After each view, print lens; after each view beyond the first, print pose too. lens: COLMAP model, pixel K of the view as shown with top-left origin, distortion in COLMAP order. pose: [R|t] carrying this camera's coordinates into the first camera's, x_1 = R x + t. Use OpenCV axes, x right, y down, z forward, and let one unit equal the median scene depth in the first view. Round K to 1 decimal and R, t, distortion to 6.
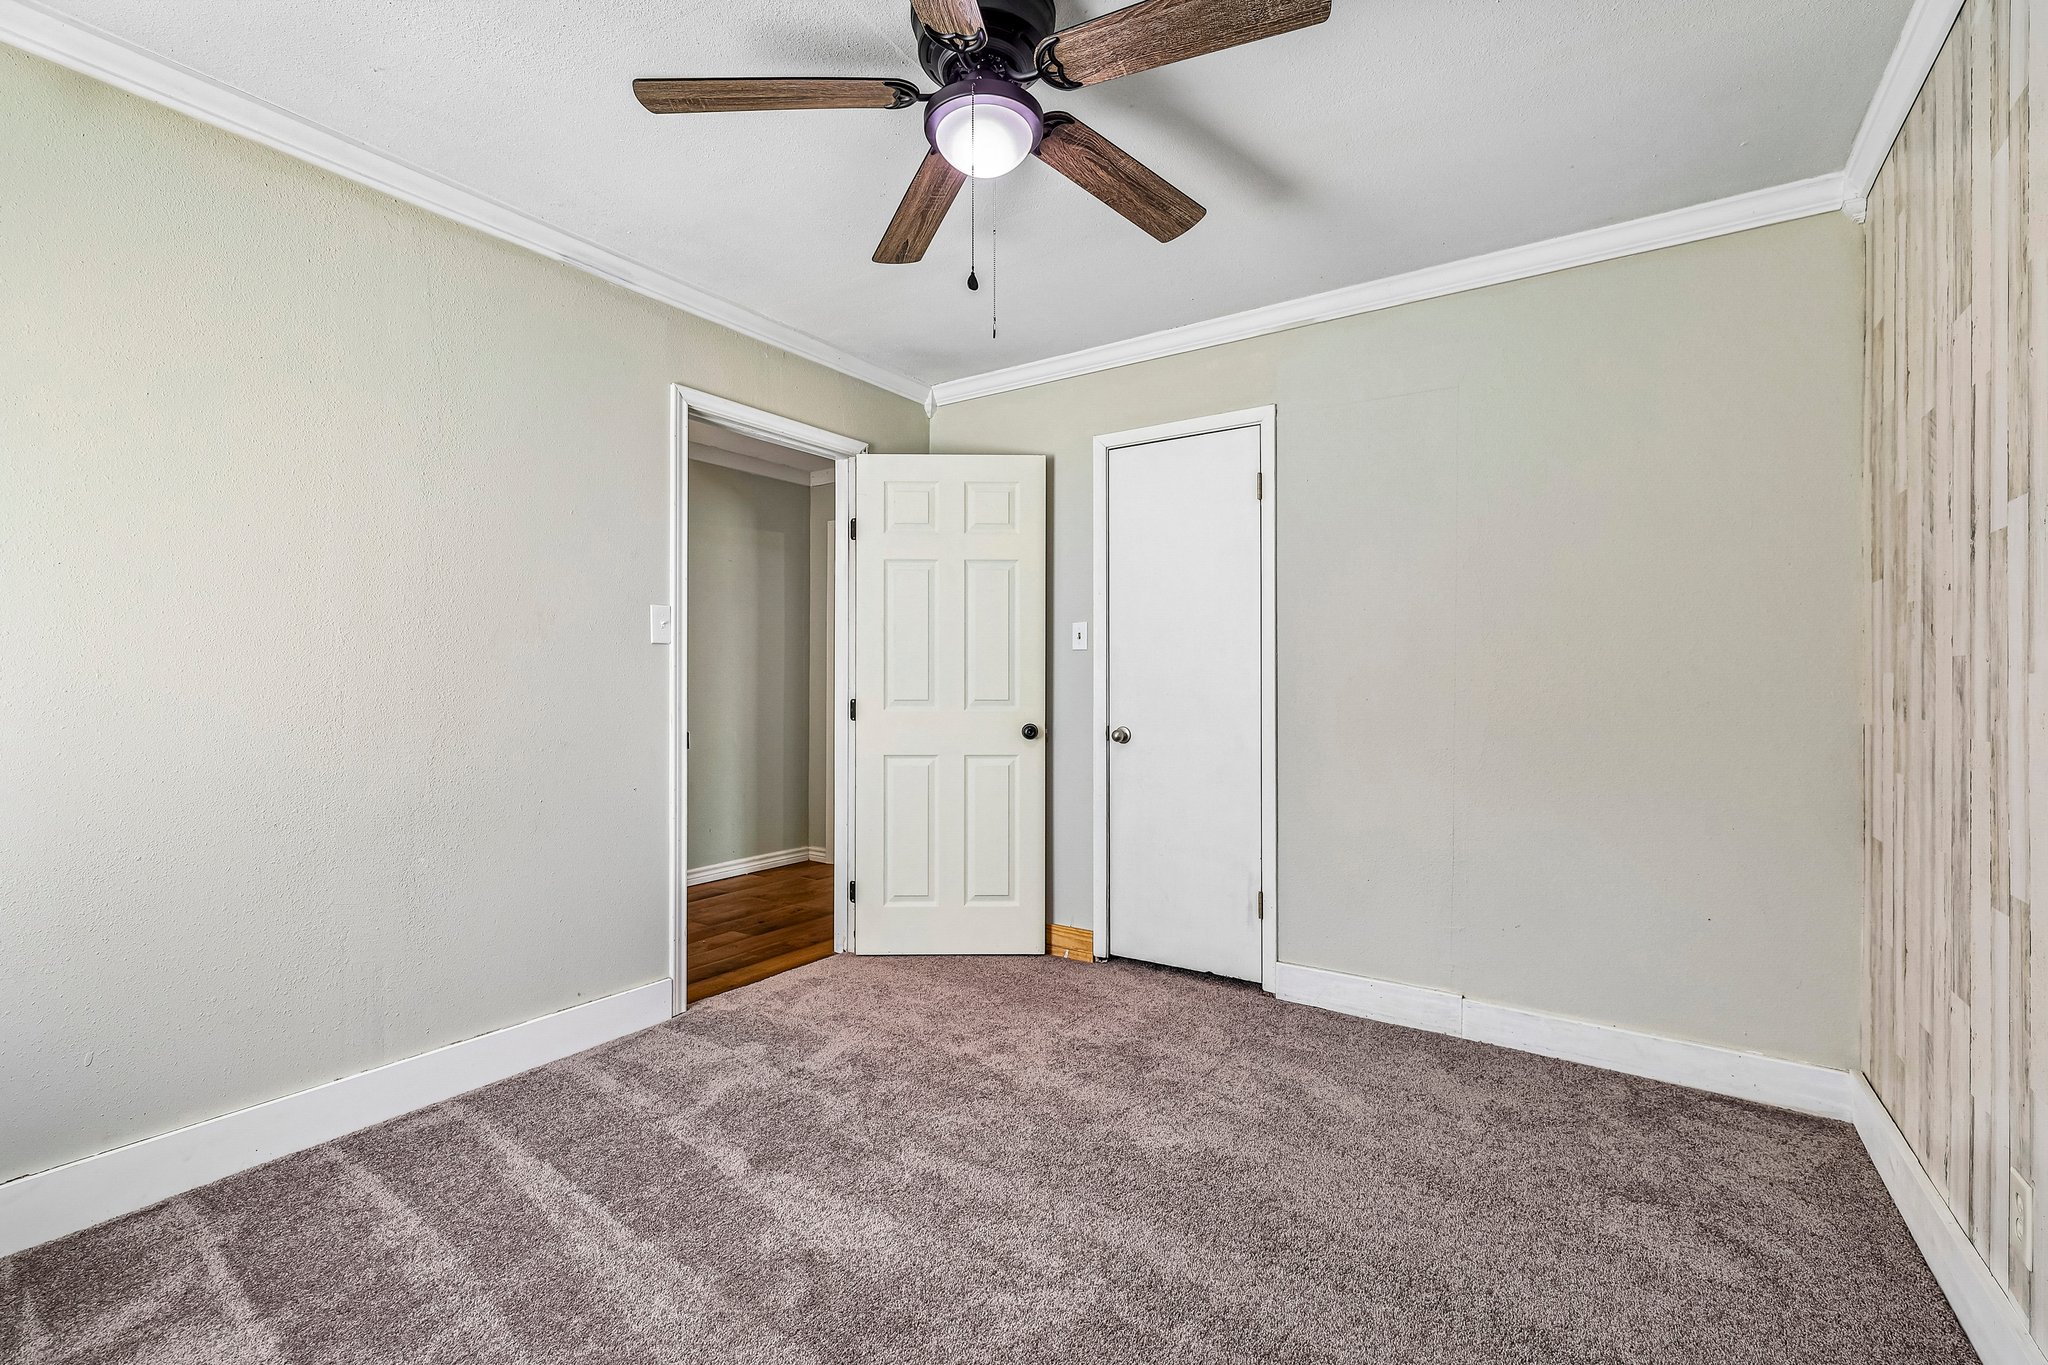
lens RADIAL K [[866.4, 0, 1052.6], [0, 866.4, 679.1], [0, 0, 1]] dist [0.001297, -0.000332]
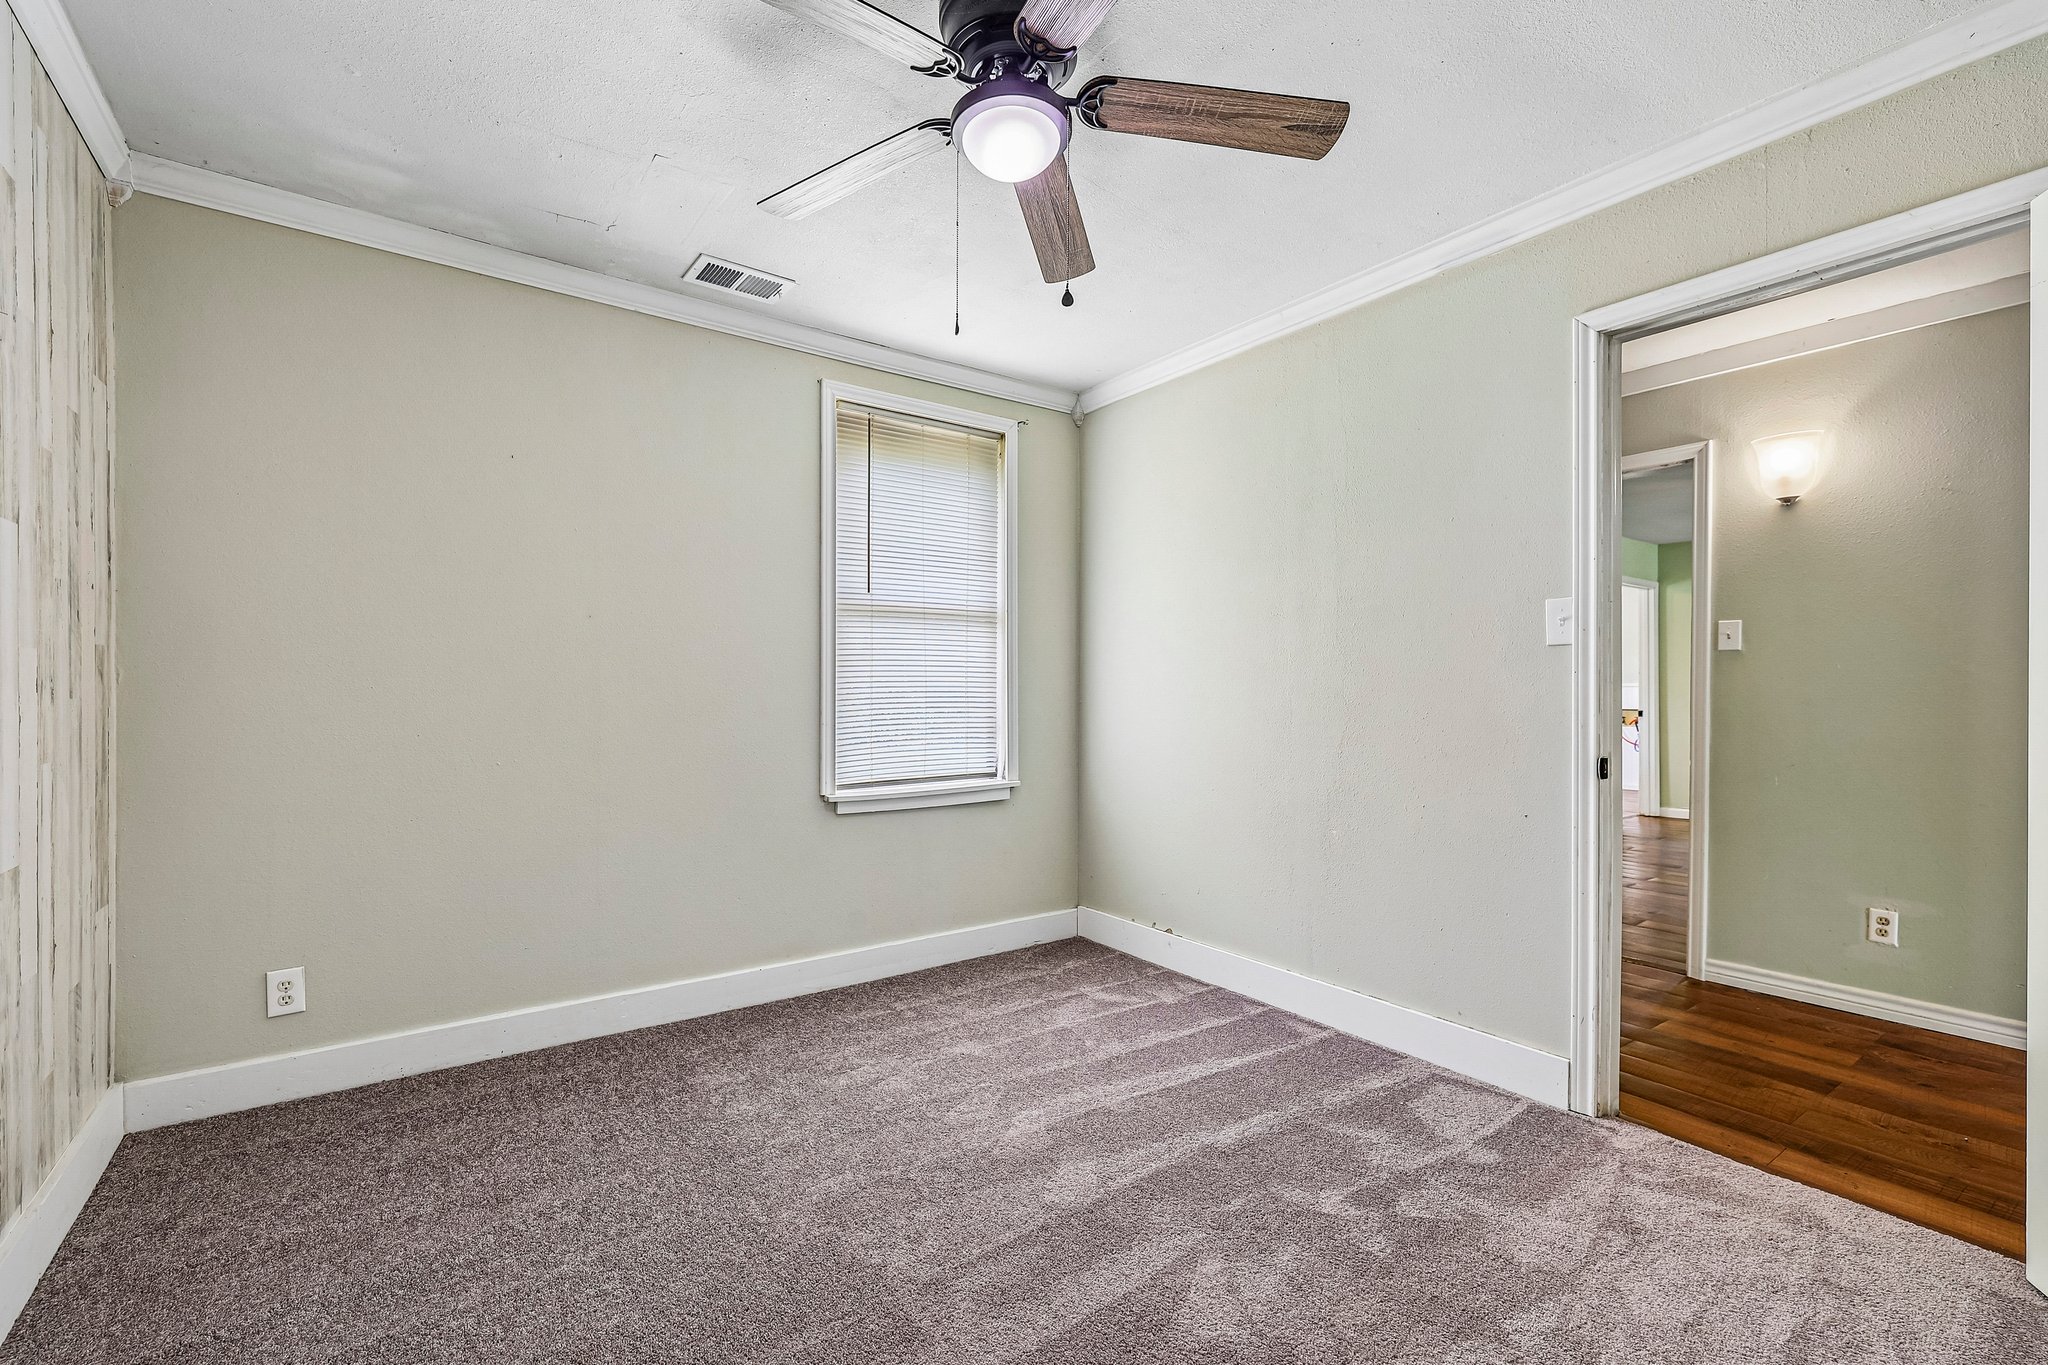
lens RADIAL K [[855.6, 0, 959.7], [0, 855.6, 684.0], [0, 0, 1]] dist [-0.000342, -0.000219]
pose [[-0.387286, -0.012333, -0.921877, 0.622776], [-0.007606, 0.999919, -0.010182, 0.012824], [0.921928, 0.003068, -0.387348, 0.966411]]
